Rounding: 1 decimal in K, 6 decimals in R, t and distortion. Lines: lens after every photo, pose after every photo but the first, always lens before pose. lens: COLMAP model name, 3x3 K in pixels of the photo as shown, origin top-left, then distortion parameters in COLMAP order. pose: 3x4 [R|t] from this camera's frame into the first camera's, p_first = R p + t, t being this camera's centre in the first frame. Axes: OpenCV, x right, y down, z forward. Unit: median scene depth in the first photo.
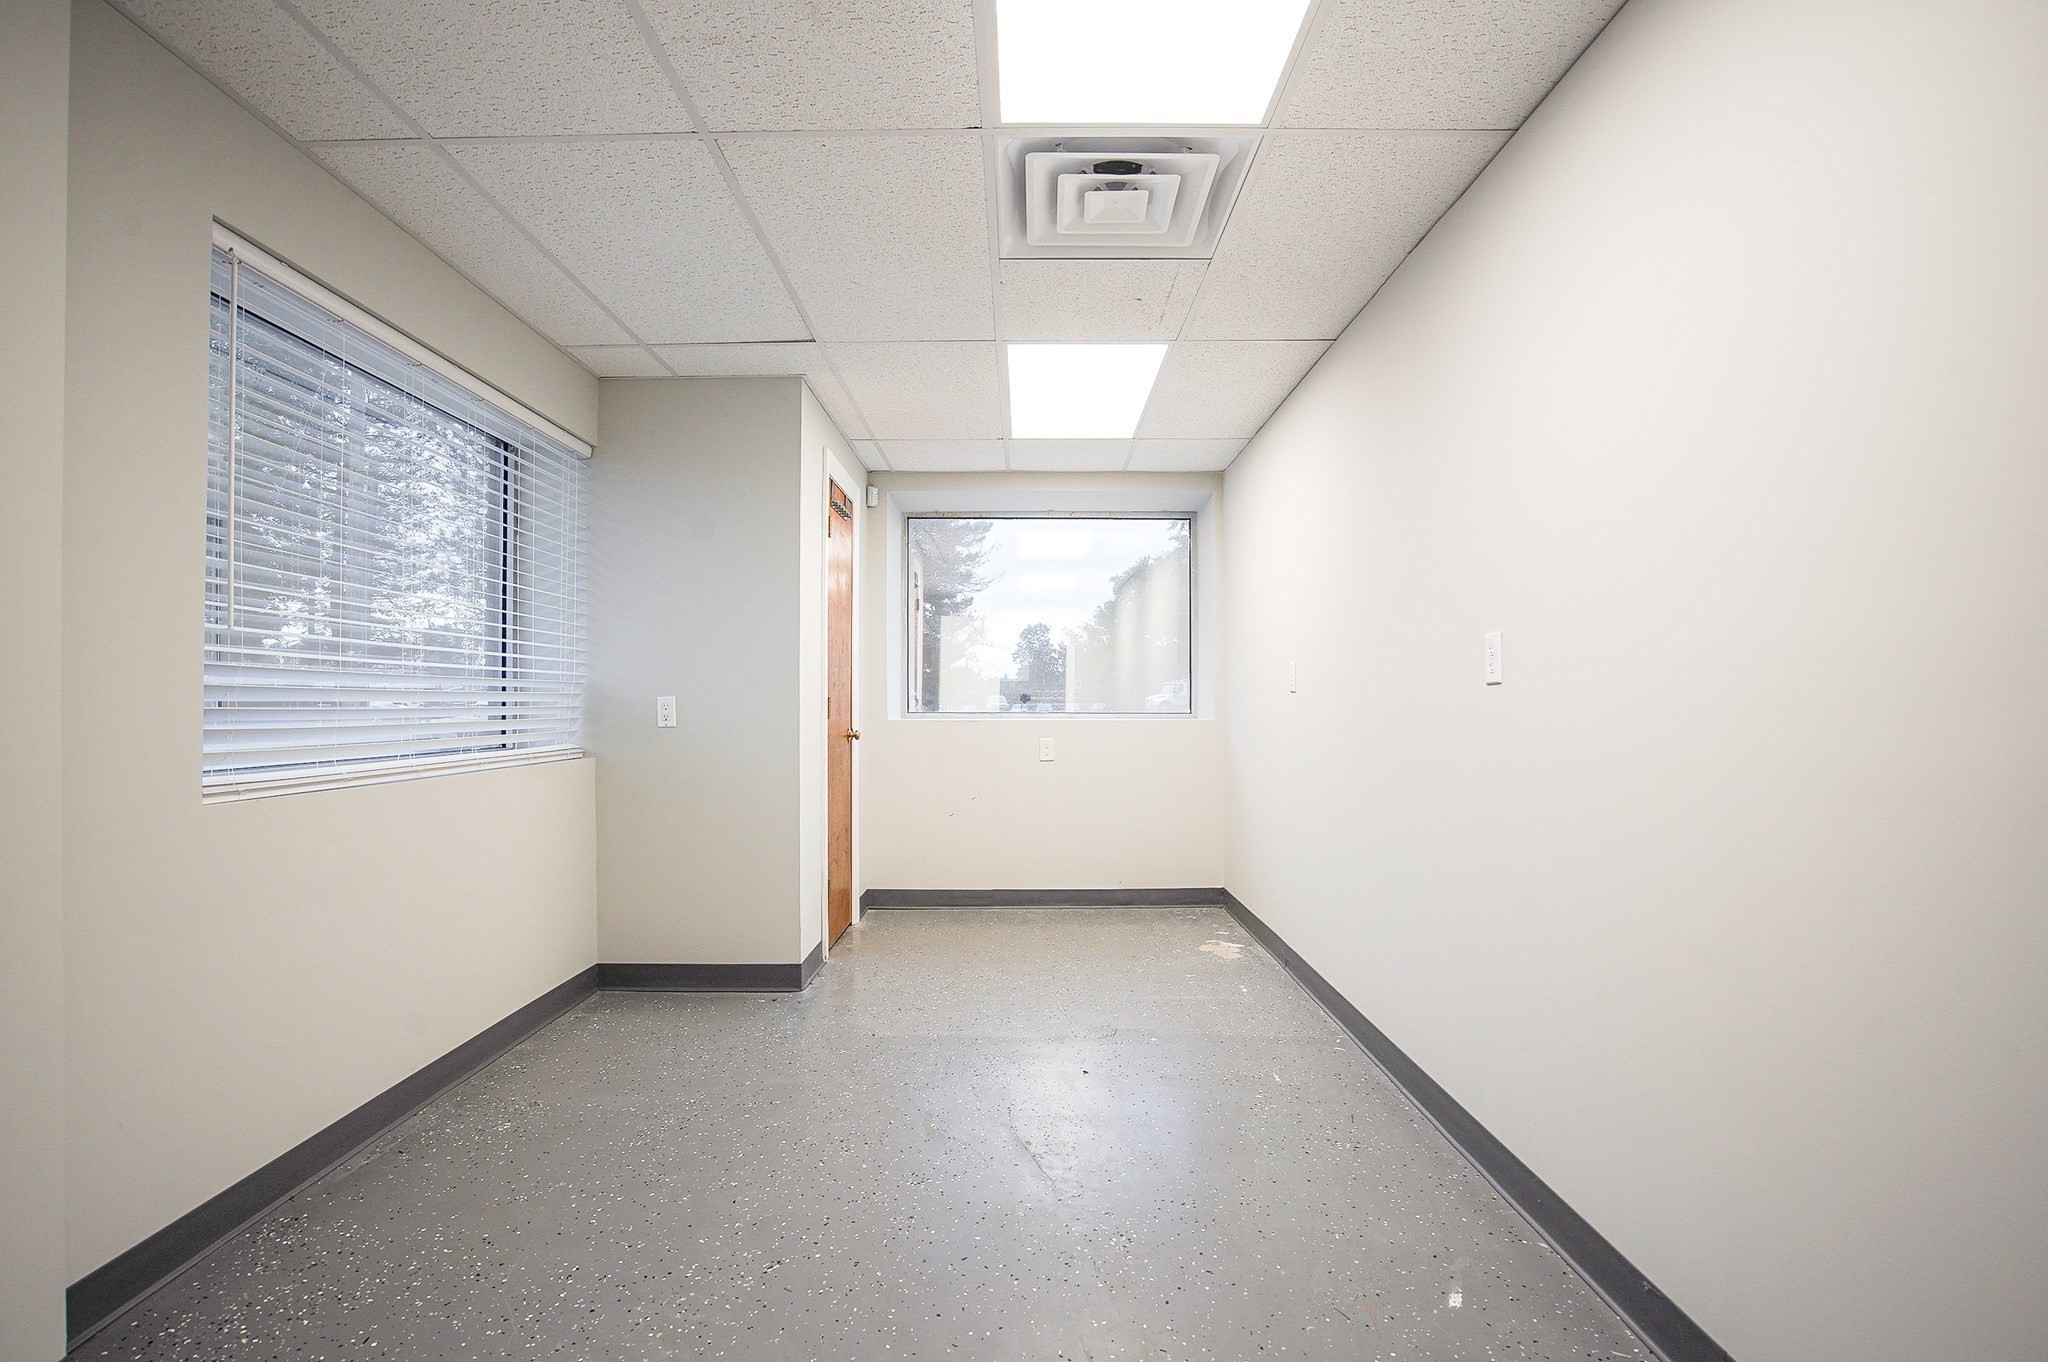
lens RADIAL K [[953.5, 0, 1020.8], [0, 953.5, 687.4], [0, 0, 1]] dist [-0.044285, 0.011870]
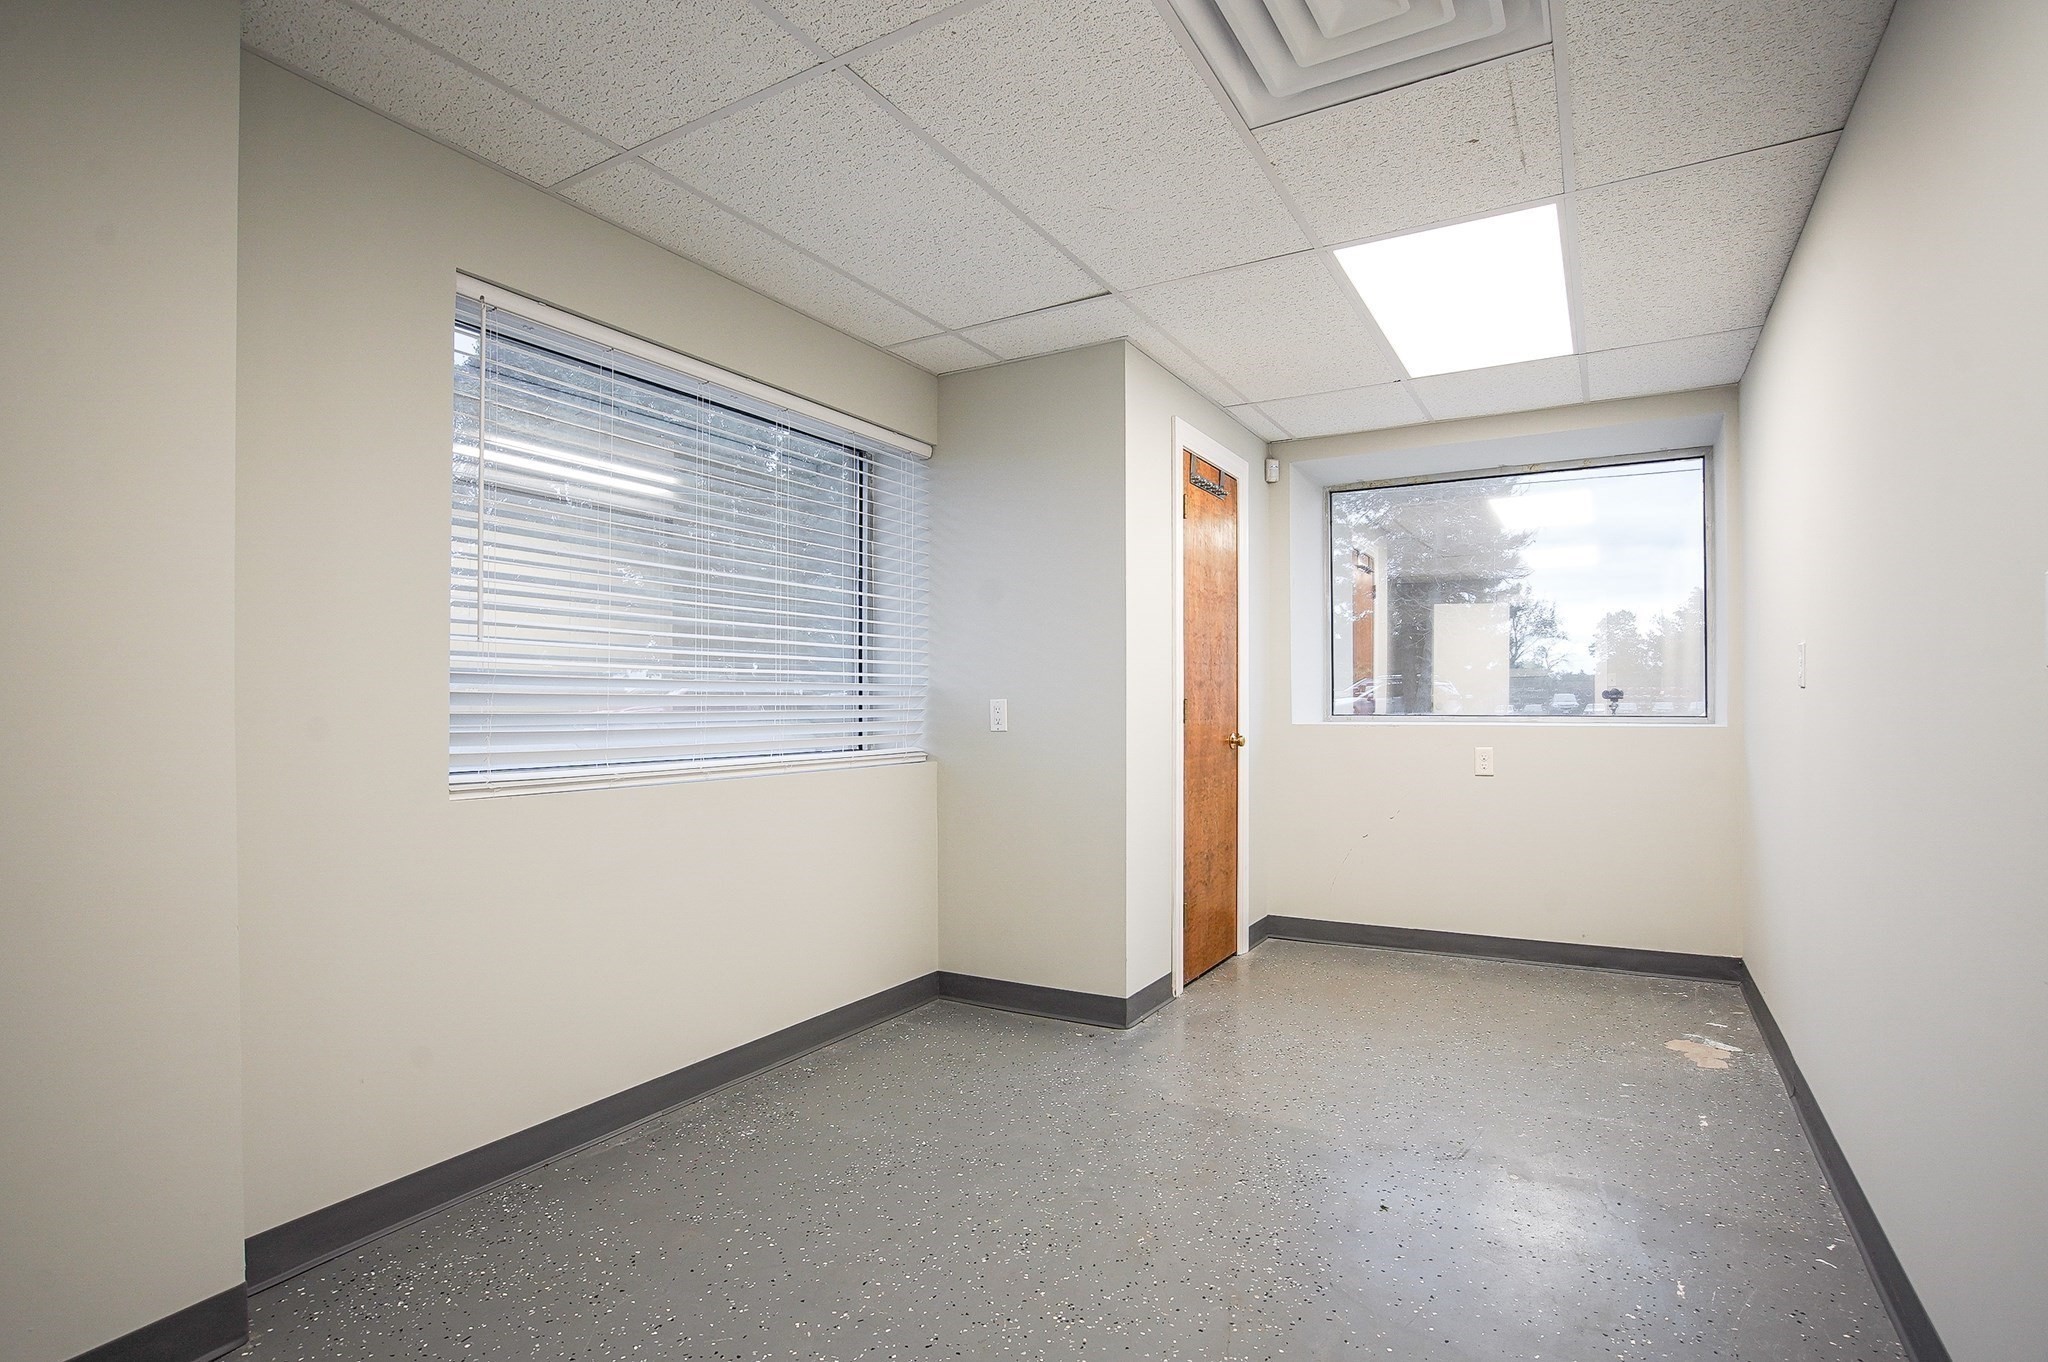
lens RADIAL K [[990.0, 0, 1032.1], [0, 990.0, 693.9], [0, 0, 1]] dist [-0.042169, 0.001737]
pose [[0.879547, -0.008445, -0.475736, 0.128061], [0.011327, 0.999931, 0.003192, 0.001500], [0.475676, -0.008196, 0.879582, 0.140336]]
